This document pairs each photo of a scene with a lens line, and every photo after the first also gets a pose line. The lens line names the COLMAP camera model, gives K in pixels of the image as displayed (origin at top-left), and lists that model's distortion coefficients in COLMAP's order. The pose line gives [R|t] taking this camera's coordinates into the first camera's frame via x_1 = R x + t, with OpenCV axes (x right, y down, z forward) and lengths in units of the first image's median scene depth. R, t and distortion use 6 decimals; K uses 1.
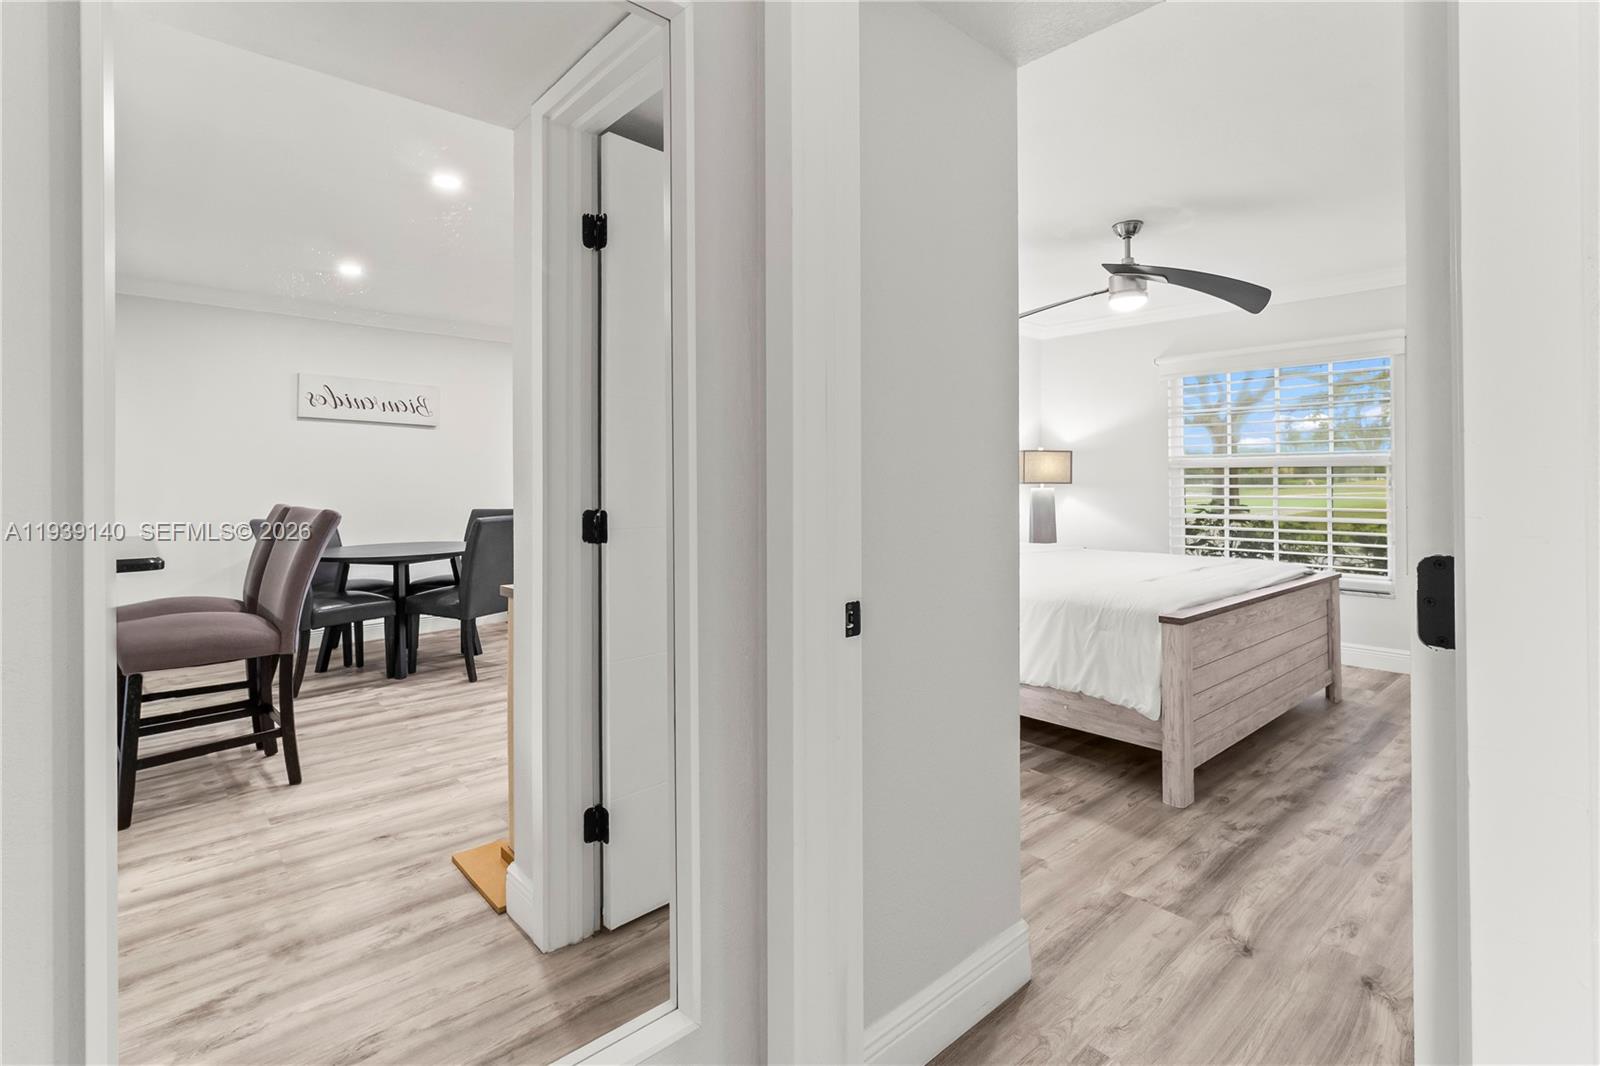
lens RADIAL K [[744.6, 0, 802.0], [0, 744.6, 475.6], [0, 0, 1]] dist [0.002196, -0.000053]
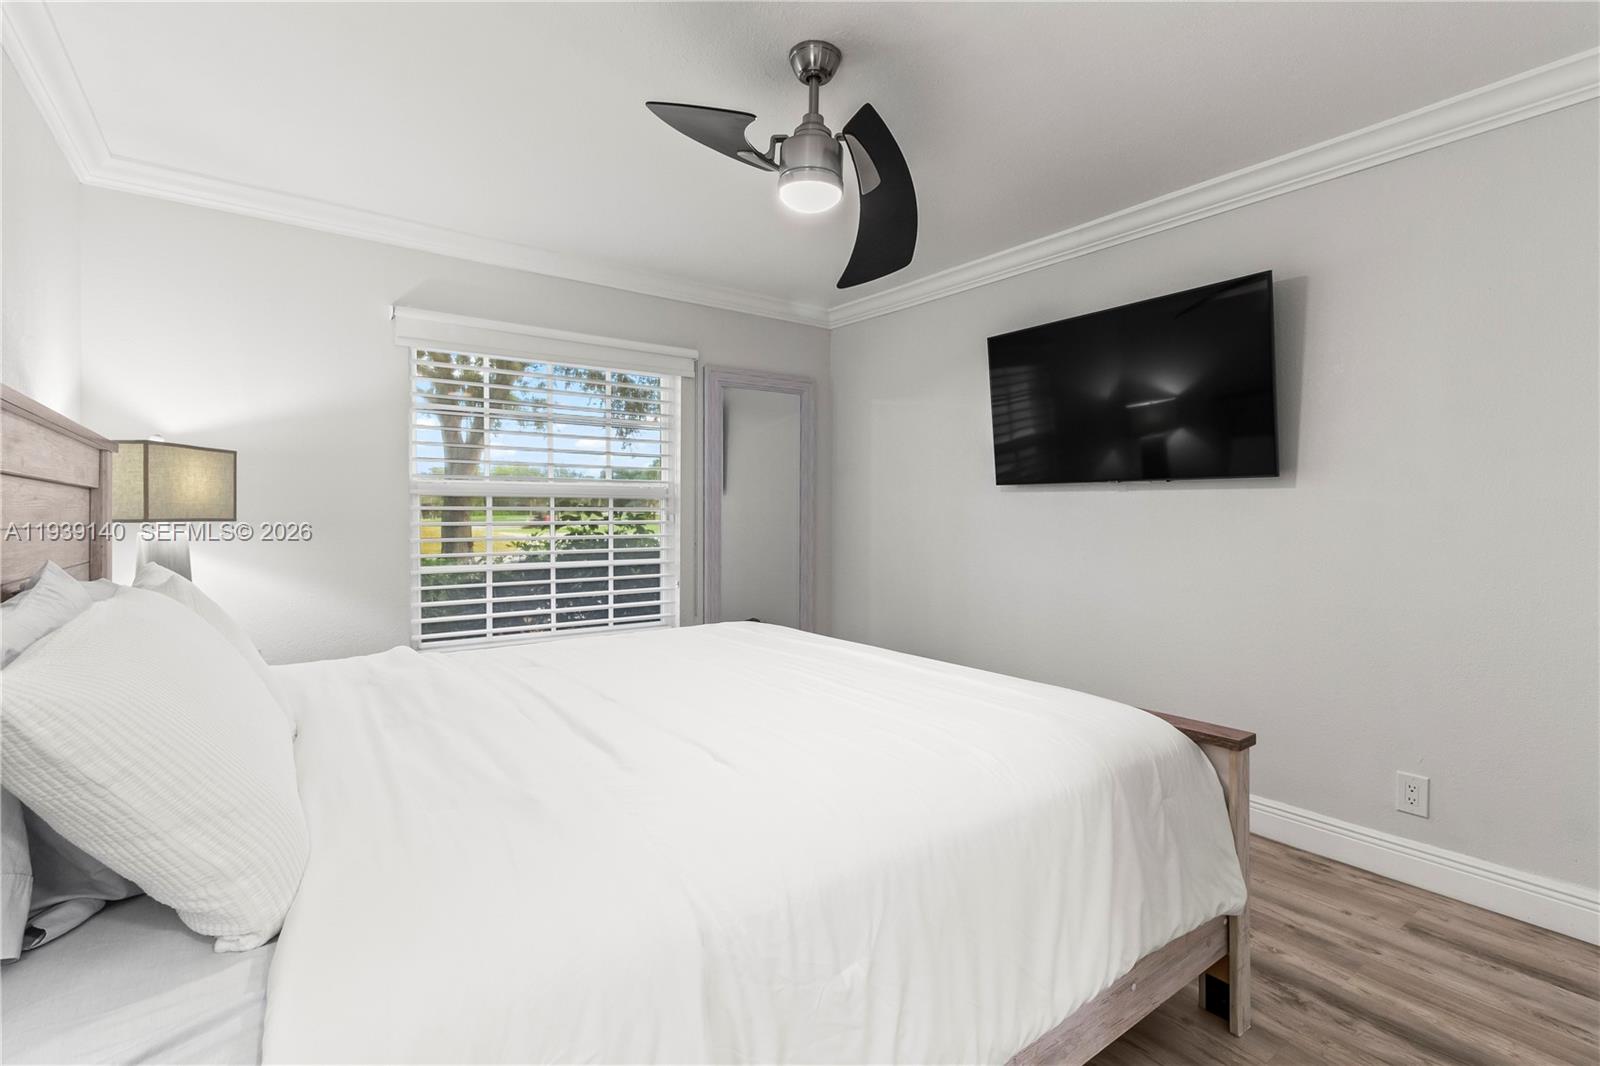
lens RADIAL K [[744.6, 0, 804.0], [0, 744.6, 524.7], [0, 0, 1]] dist [0.002196, -0.000053]
pose [[0.083689, -0.012404, 0.996415, -0.115584], [-0.010902, 0.999851, 0.013363, 0.004924], [-0.996432, -0.011981, 0.083541, 0.948936]]
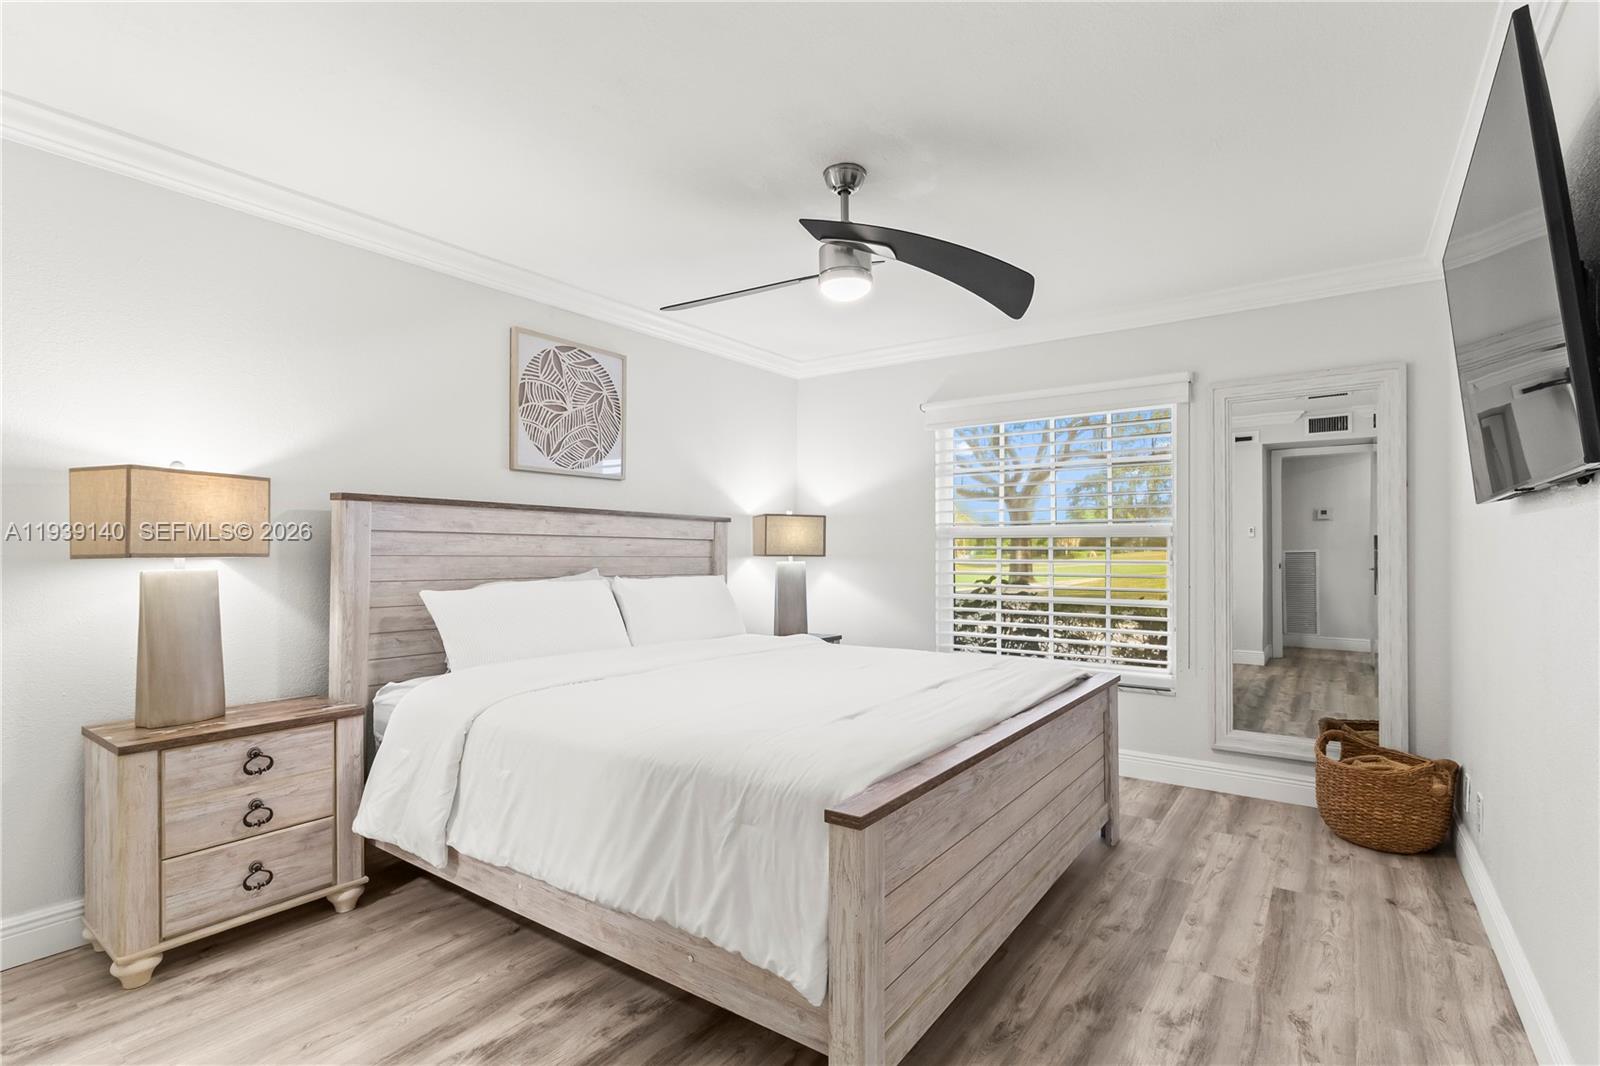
lens RADIAL K [[744.6, 0, 808.3], [0, 744.6, 543.4], [0, 0, 1]] dist [0.002196, -0.000053]
pose [[0.973083, 0.008525, 0.230296, 0.254992], [-0.008241, 0.999964, -0.002196, -0.001503], [-0.230306, 0.000239, 0.973118, 0.358226]]
